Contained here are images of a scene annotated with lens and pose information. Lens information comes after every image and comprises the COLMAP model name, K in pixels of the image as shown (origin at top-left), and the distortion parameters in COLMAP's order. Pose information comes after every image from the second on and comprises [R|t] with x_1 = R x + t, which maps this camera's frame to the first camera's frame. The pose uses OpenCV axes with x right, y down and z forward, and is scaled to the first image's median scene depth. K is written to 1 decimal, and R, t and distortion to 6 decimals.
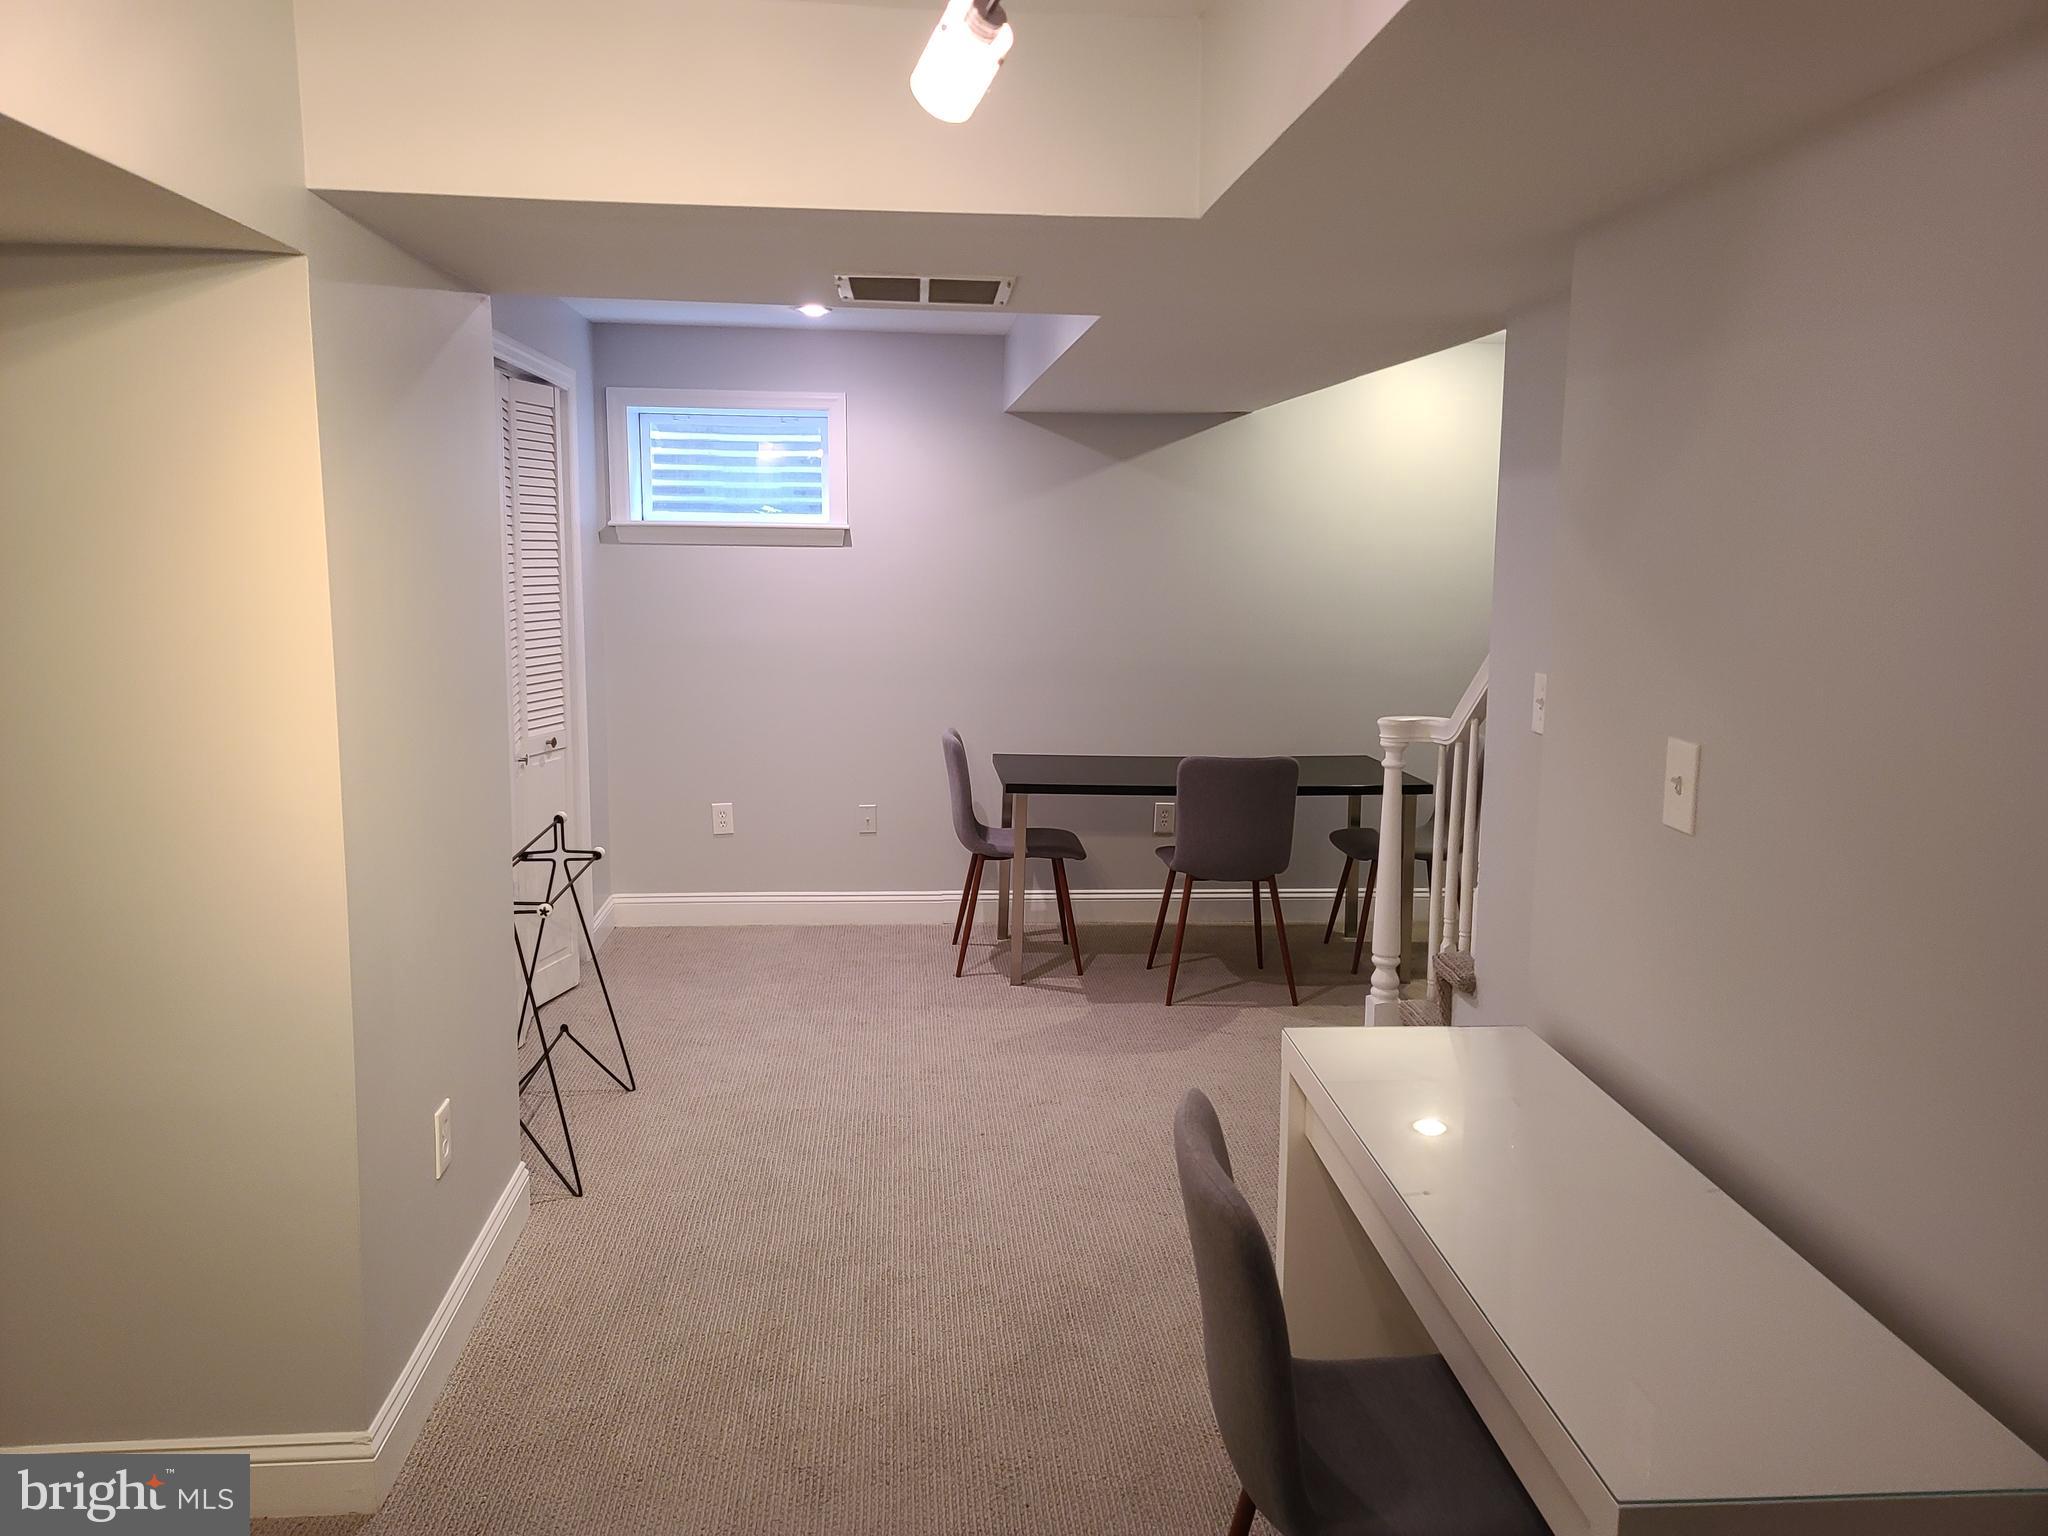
lens RADIAL K [[1496.4, 0, 1031.0], [0, 1496.4, 739.1], [0, 0, 1]] dist [0.112324, -0.097378]
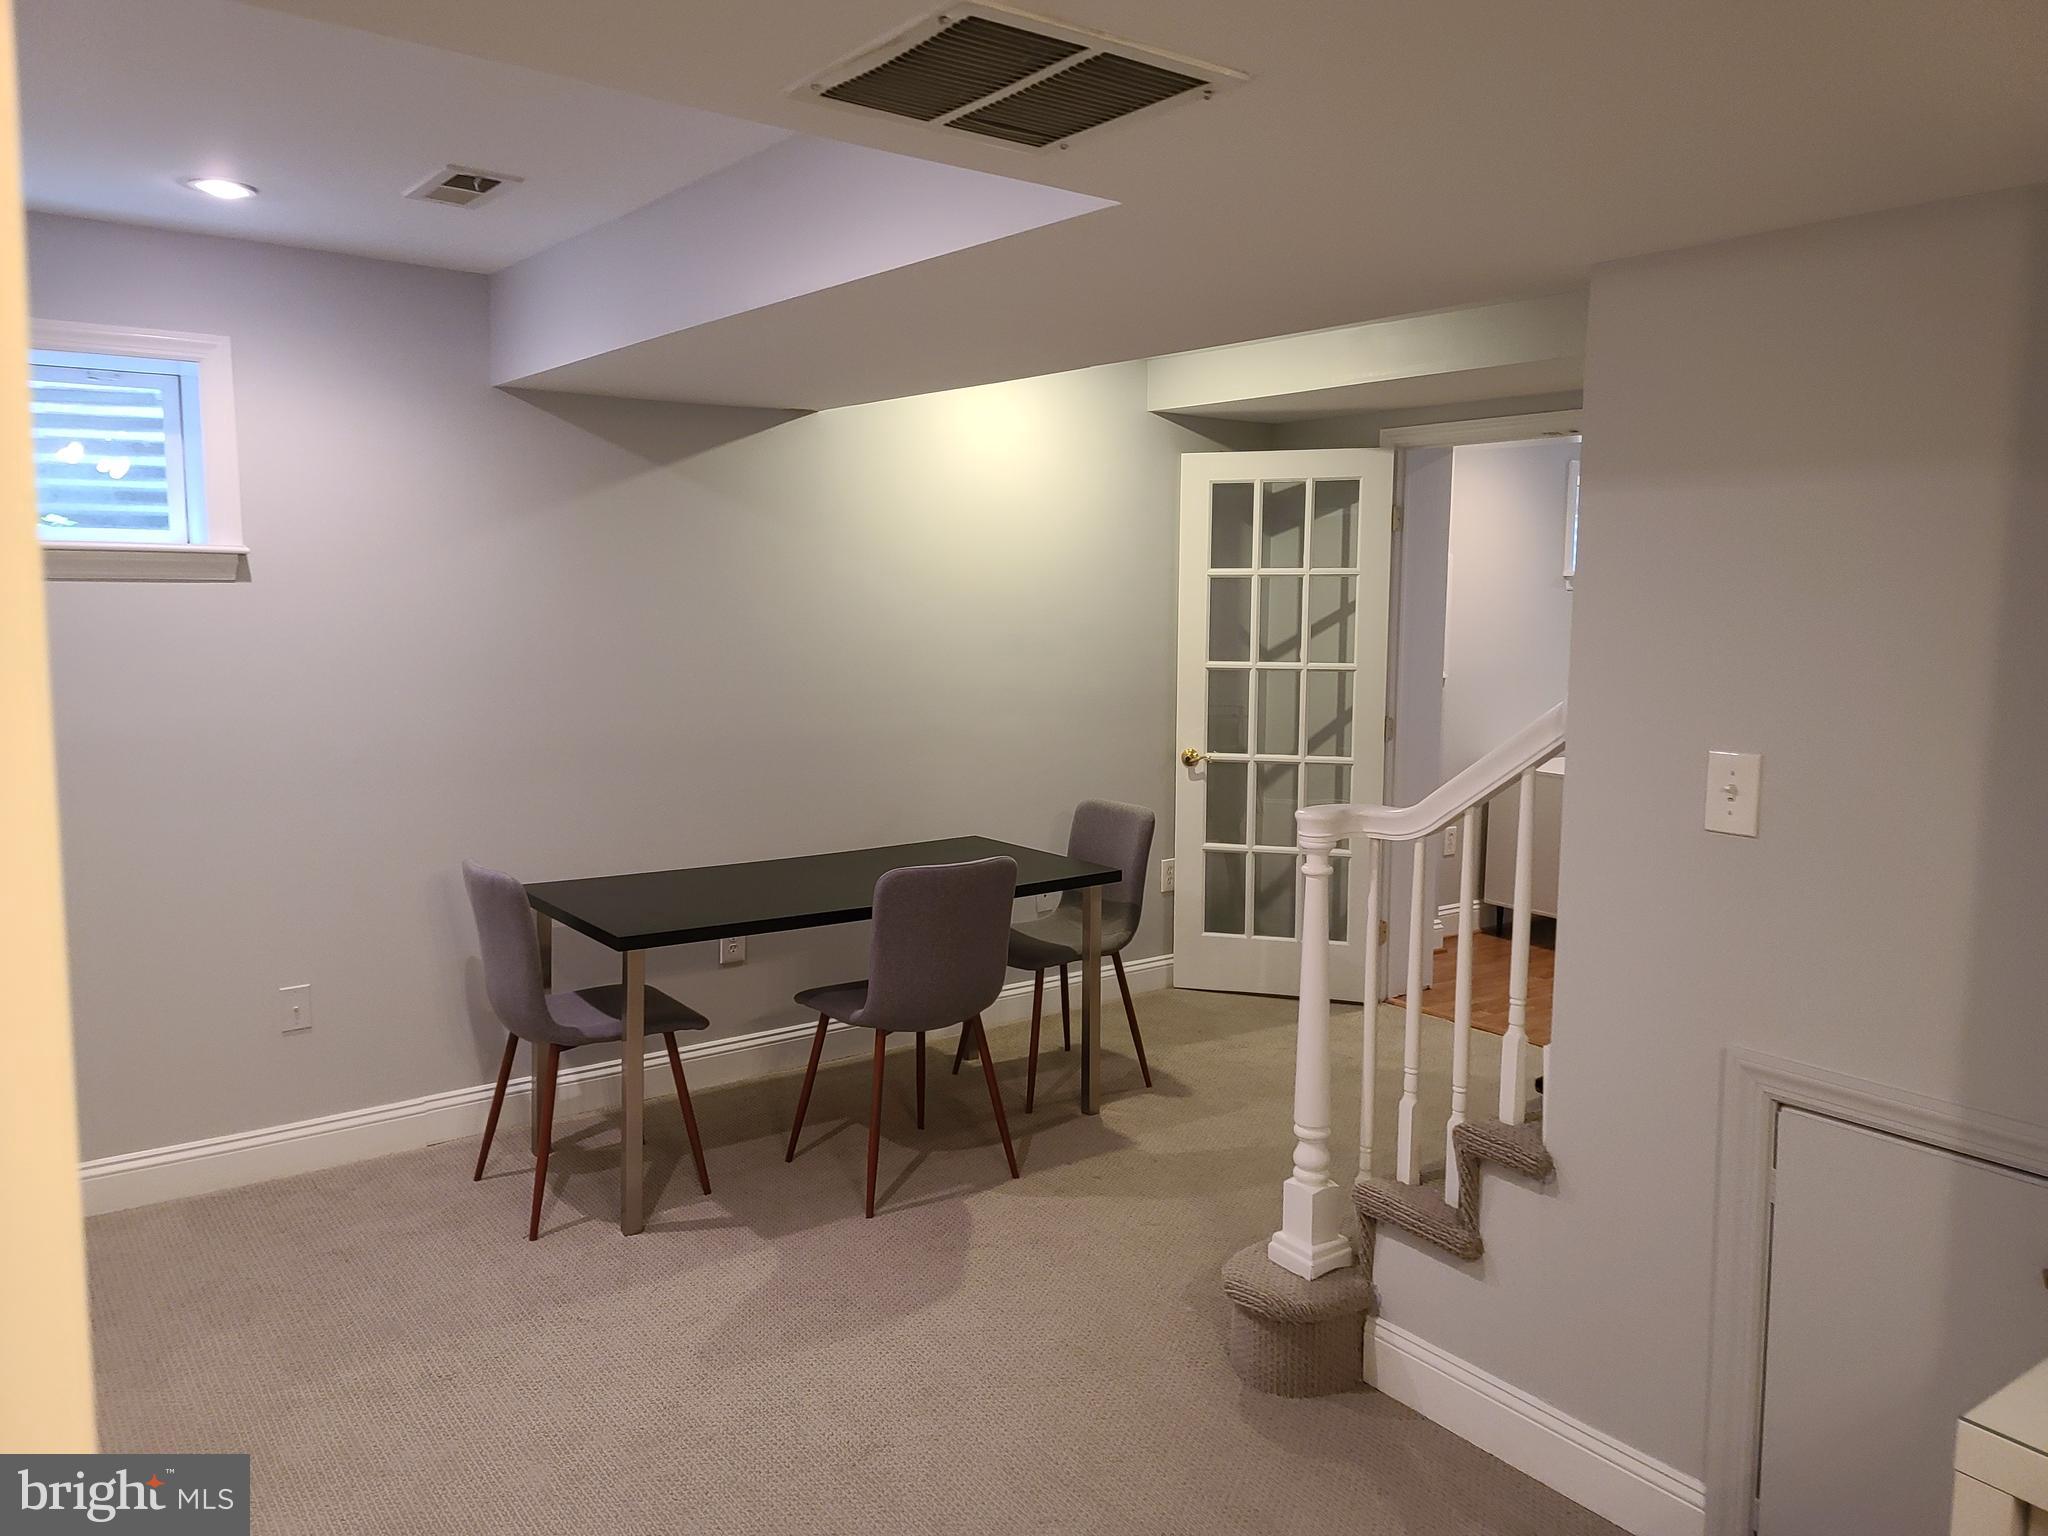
lens RADIAL K [[1496.4, 0, 1031.0], [0, 1496.4, 739.1], [0, 0, 1]] dist [0.112324, -0.097378]
pose [[0.862975, -0.057635, 0.501948, -0.179938], [0.073333, 0.997240, -0.011572, -0.033639], [-0.499896, 0.046796, 0.864820, 0.309905]]
